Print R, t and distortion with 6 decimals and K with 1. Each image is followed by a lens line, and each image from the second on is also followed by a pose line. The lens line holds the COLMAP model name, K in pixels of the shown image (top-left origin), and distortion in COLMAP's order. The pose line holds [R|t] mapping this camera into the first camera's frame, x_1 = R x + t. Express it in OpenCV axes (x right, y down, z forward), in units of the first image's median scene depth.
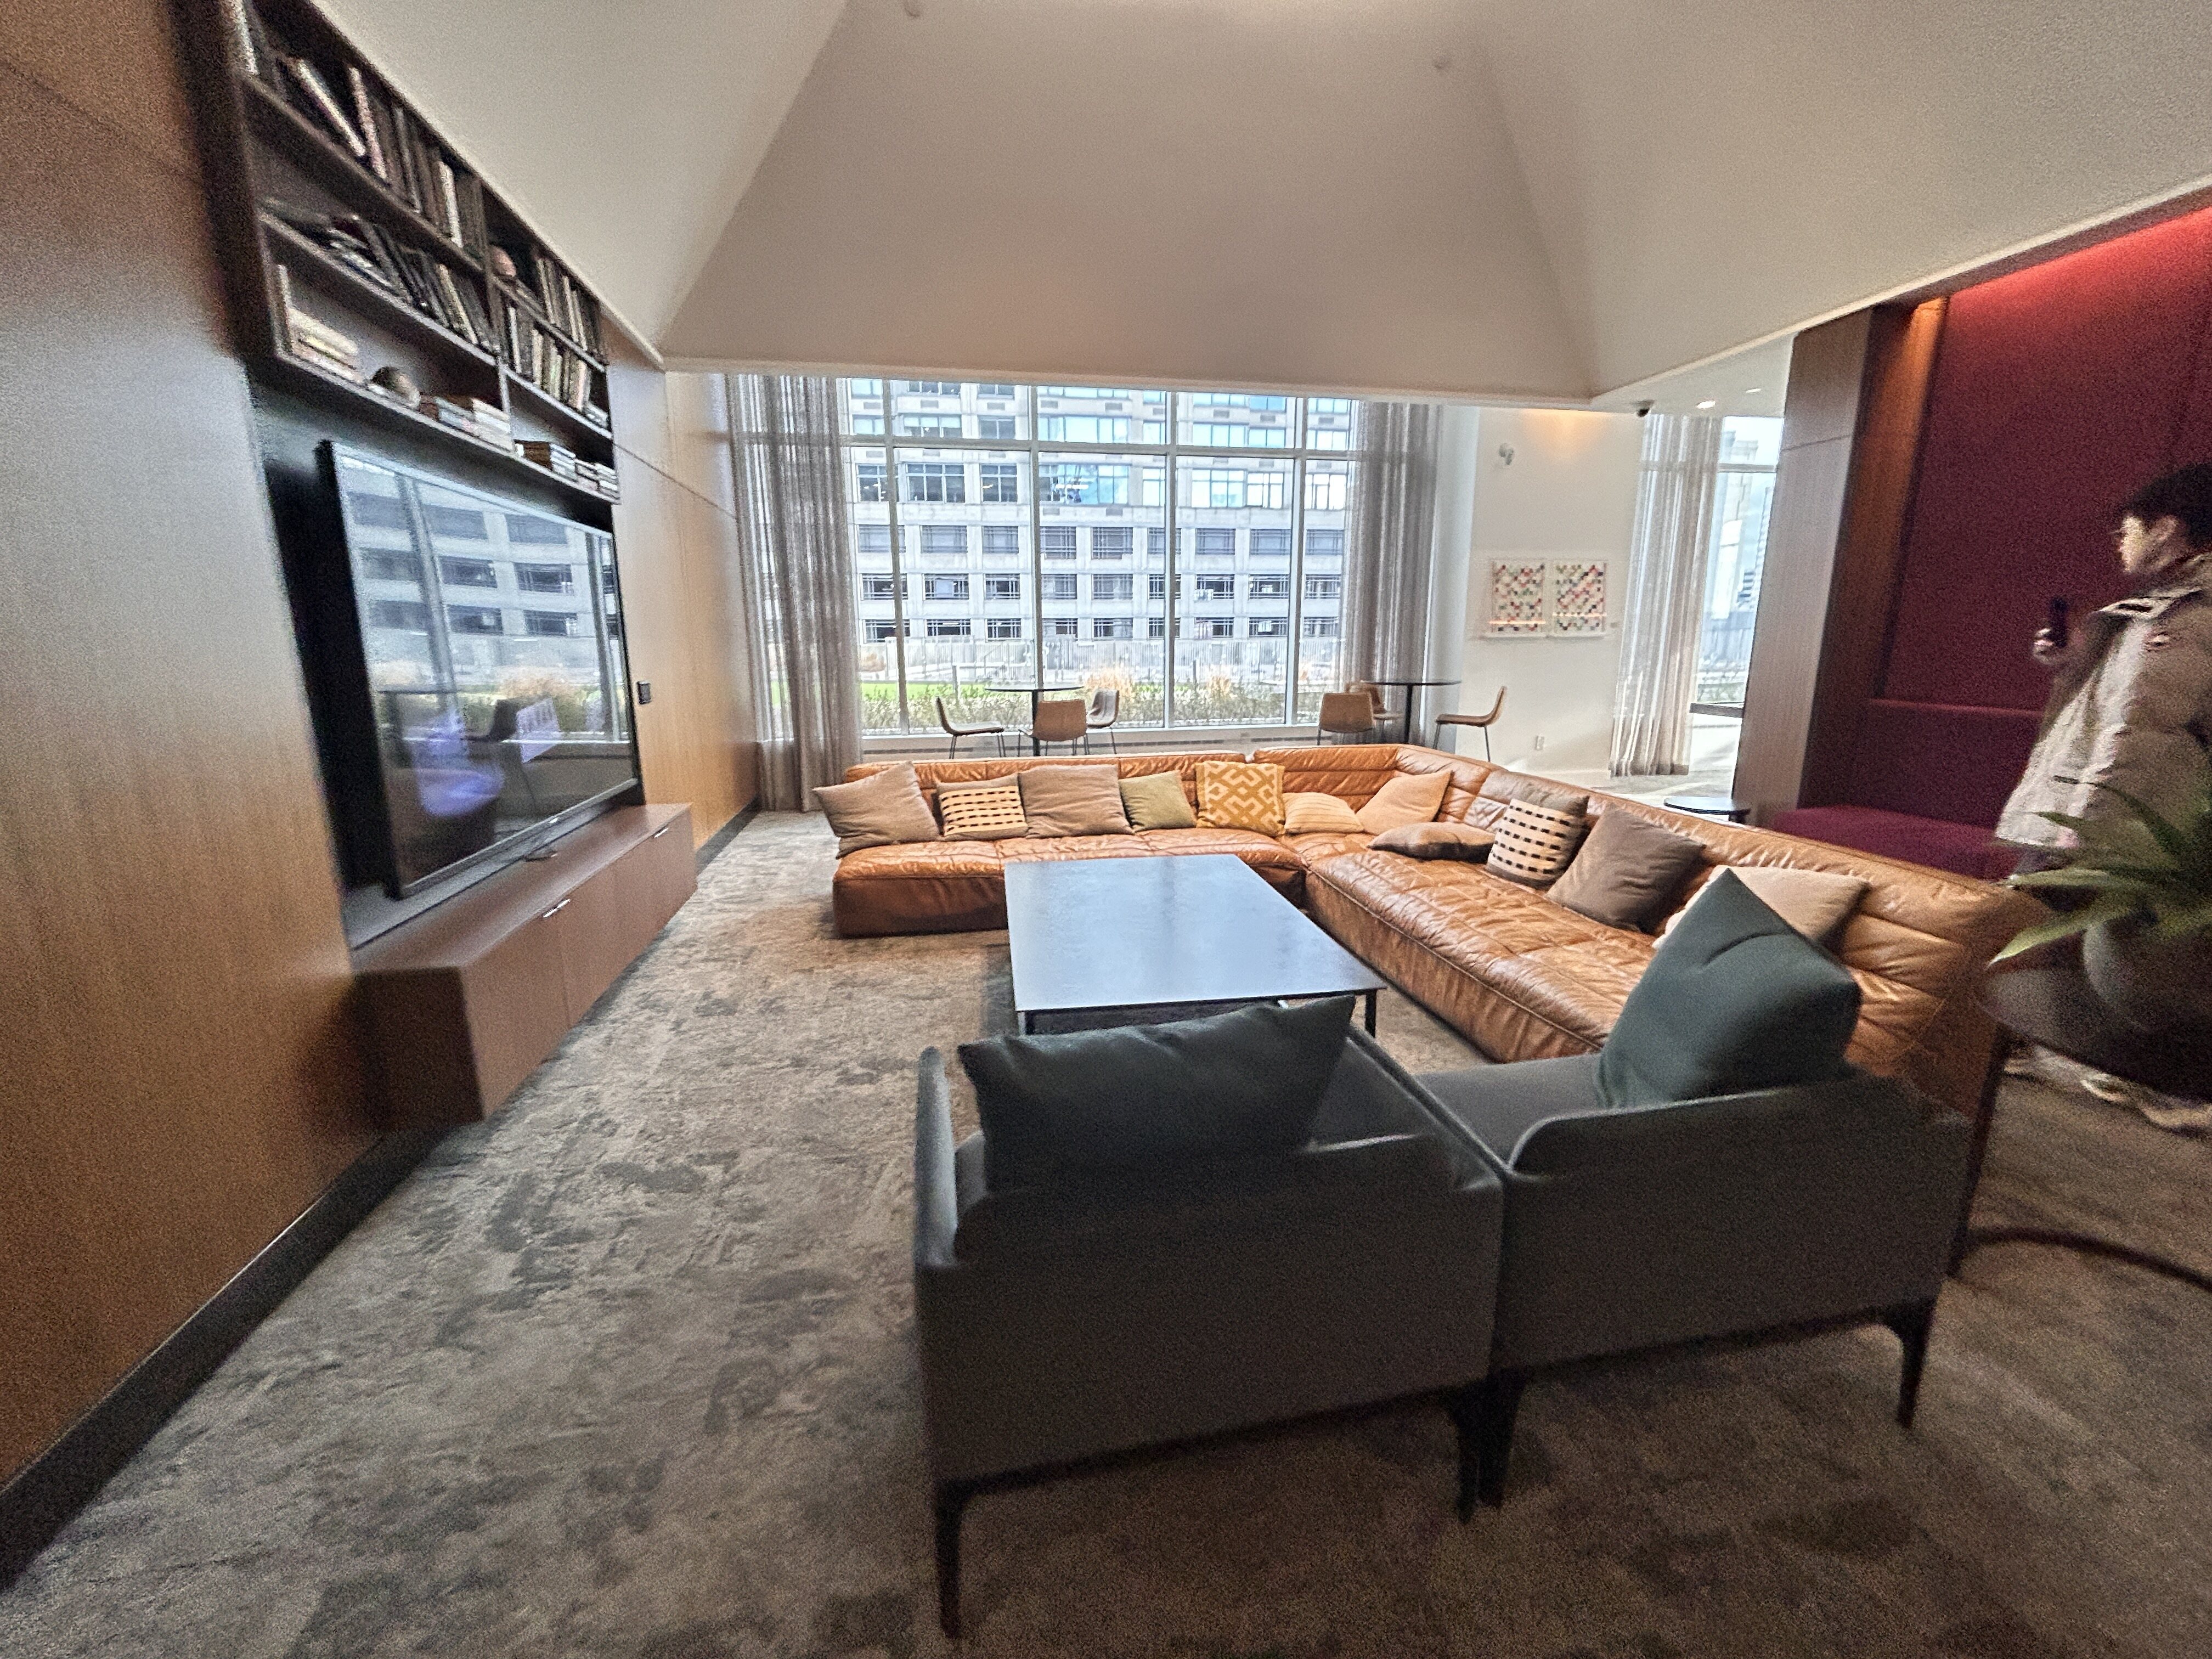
lens RADIAL K [[908.8, 0, 1115.5], [0, 908.8, 827.2], [0, 0, 1]] dist [-0.001942, 0.000615]
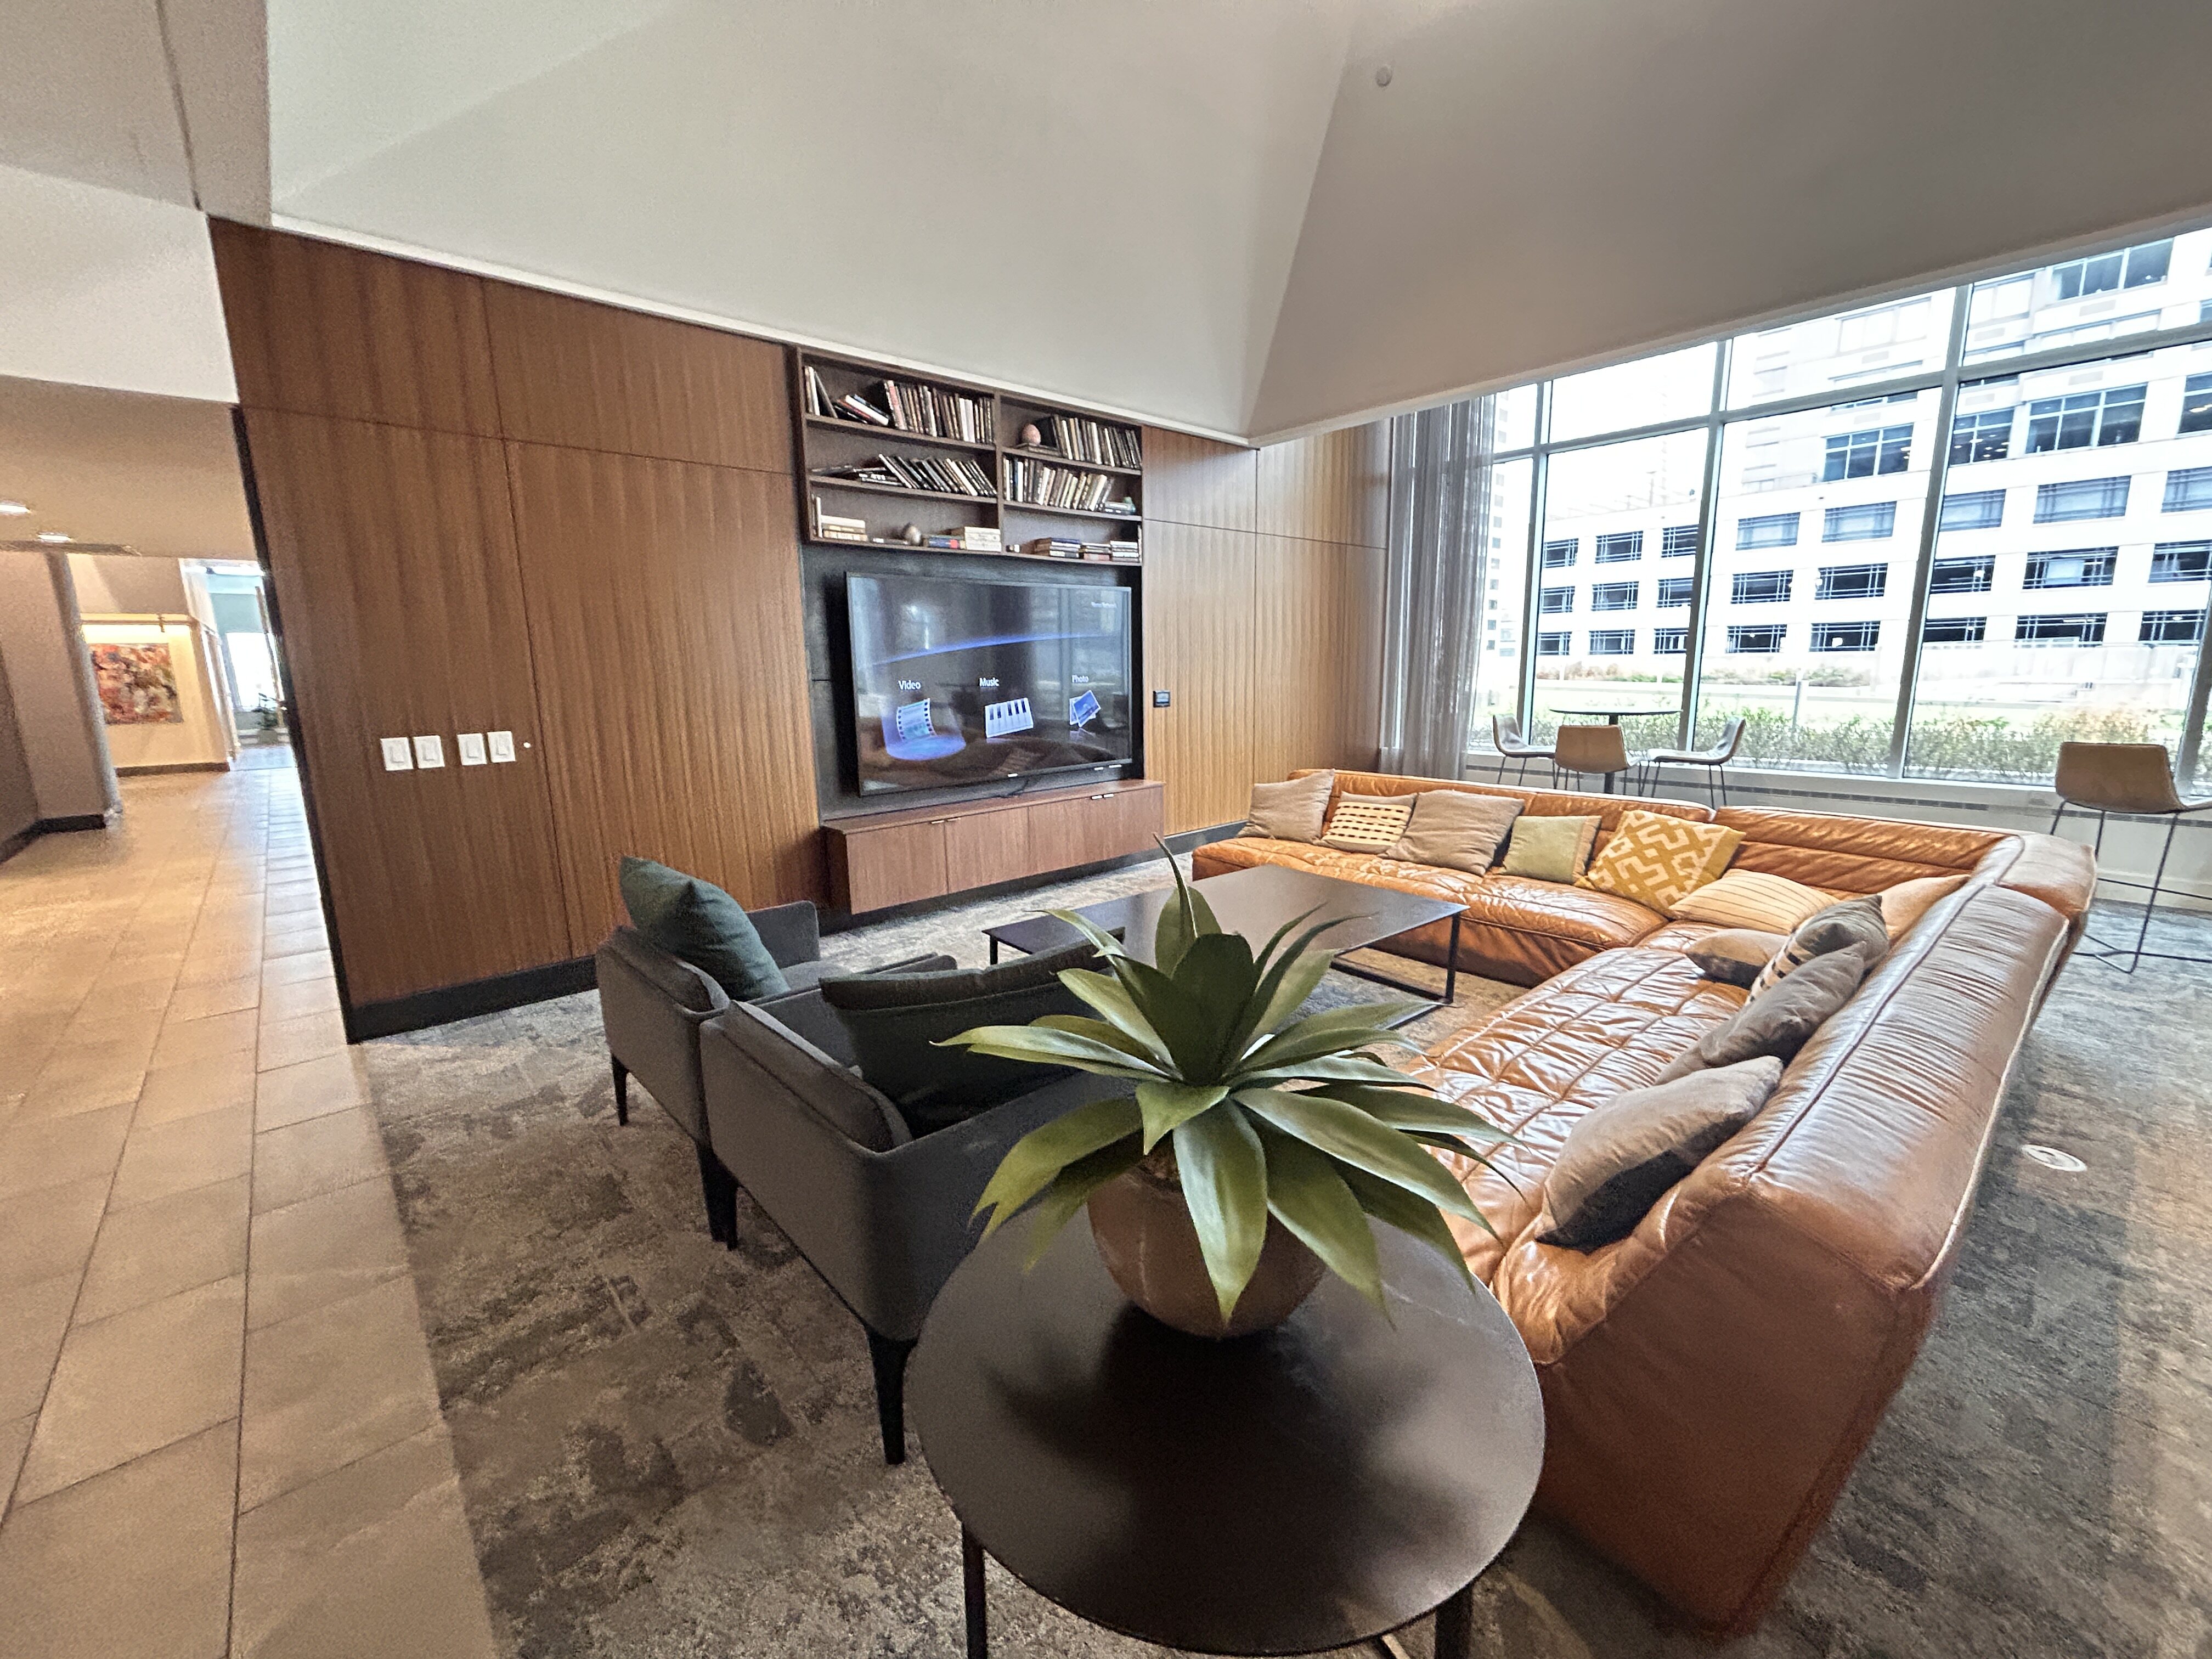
lens RADIAL K [[908.8, 0, 1116.9], [0, 908.8, 829.9], [0, 0, 1]] dist [-0.001942, 0.000615]
pose [[0.520125, 0.158631, -0.839230, 0.504563], [-0.162312, 0.983052, 0.085222, -0.047043], [0.838525, 0.091891, 0.537058, 0.174334]]
